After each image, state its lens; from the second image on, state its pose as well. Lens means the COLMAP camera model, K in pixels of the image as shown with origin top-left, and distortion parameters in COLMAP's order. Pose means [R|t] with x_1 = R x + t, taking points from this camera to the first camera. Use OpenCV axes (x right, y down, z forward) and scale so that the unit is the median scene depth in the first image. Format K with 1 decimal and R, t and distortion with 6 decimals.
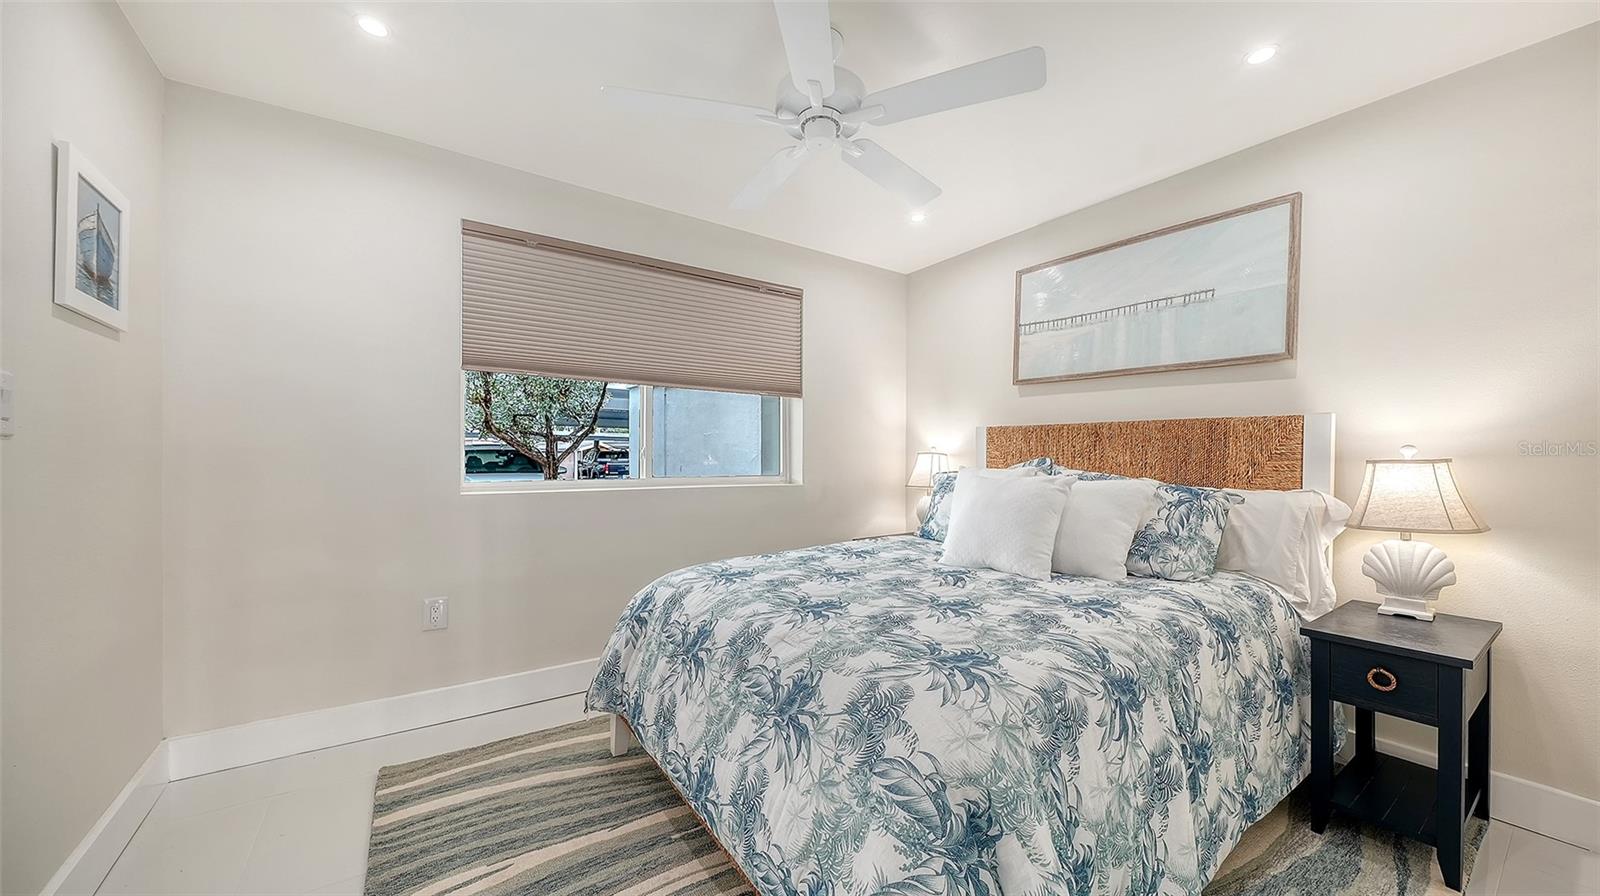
lens RADIAL K [[559.1, 0, 804.7], [0, 559.1, 451.5], [0, 0, 1]] dist [0.003297, -0.002289]
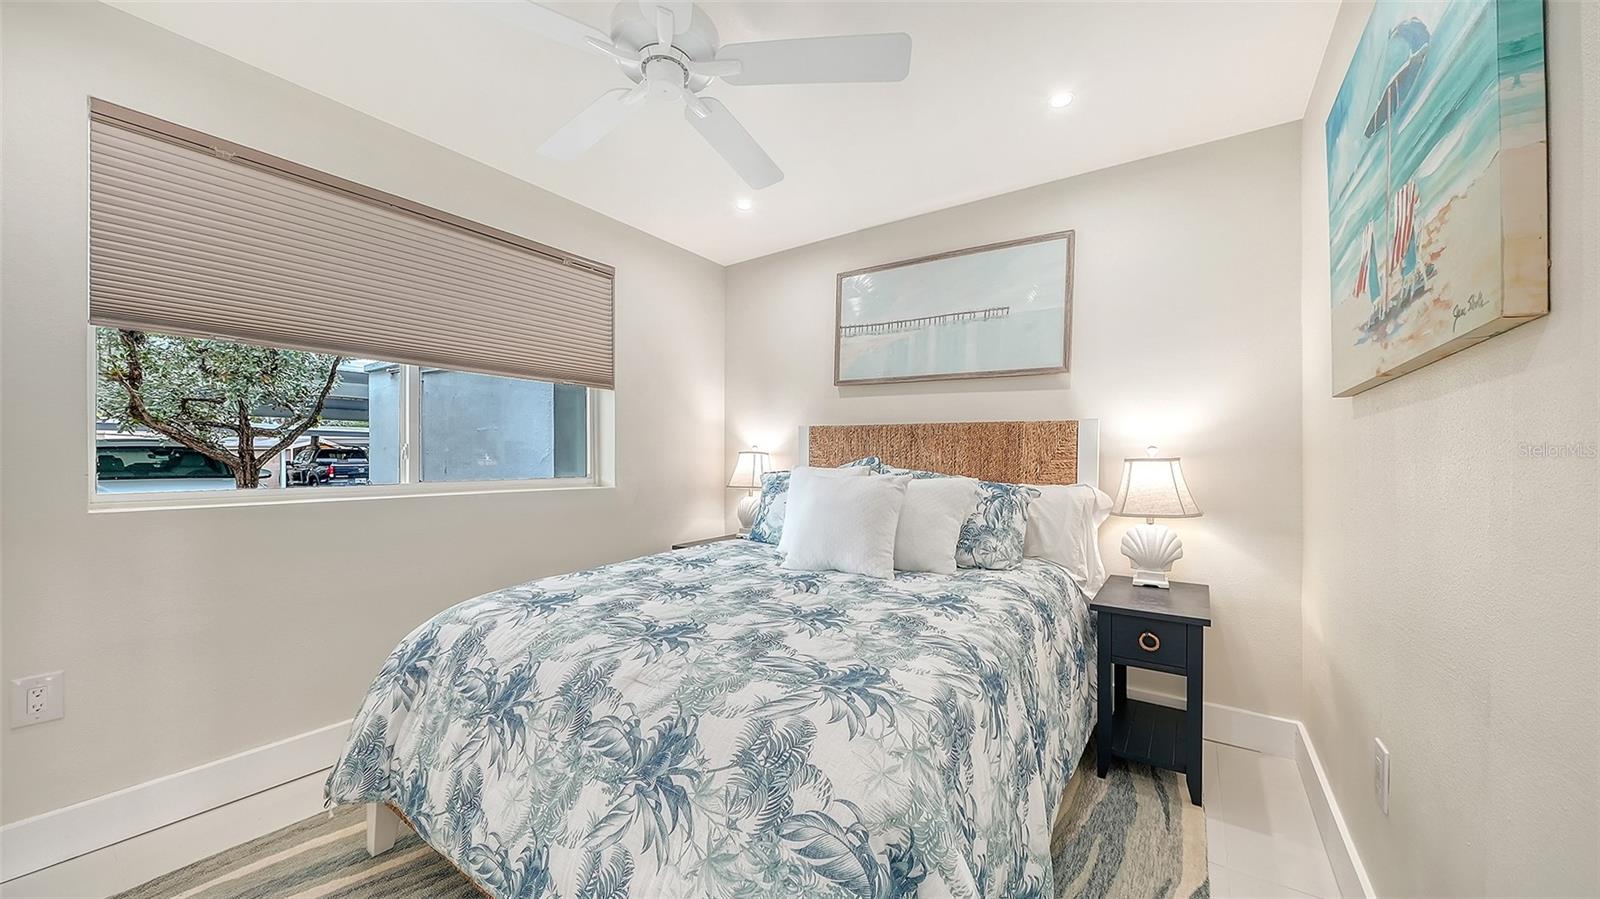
lens RADIAL K [[559.1, 0, 795.9], [0, 559.1, 455.7], [0, 0, 1]] dist [0.003297, -0.002289]
pose [[0.937393, -0.000006, 0.348274, -0.078682], [-0.002928, 0.999965, 0.007900, 0.001406], [-0.348261, -0.008425, 0.937360, 0.116518]]
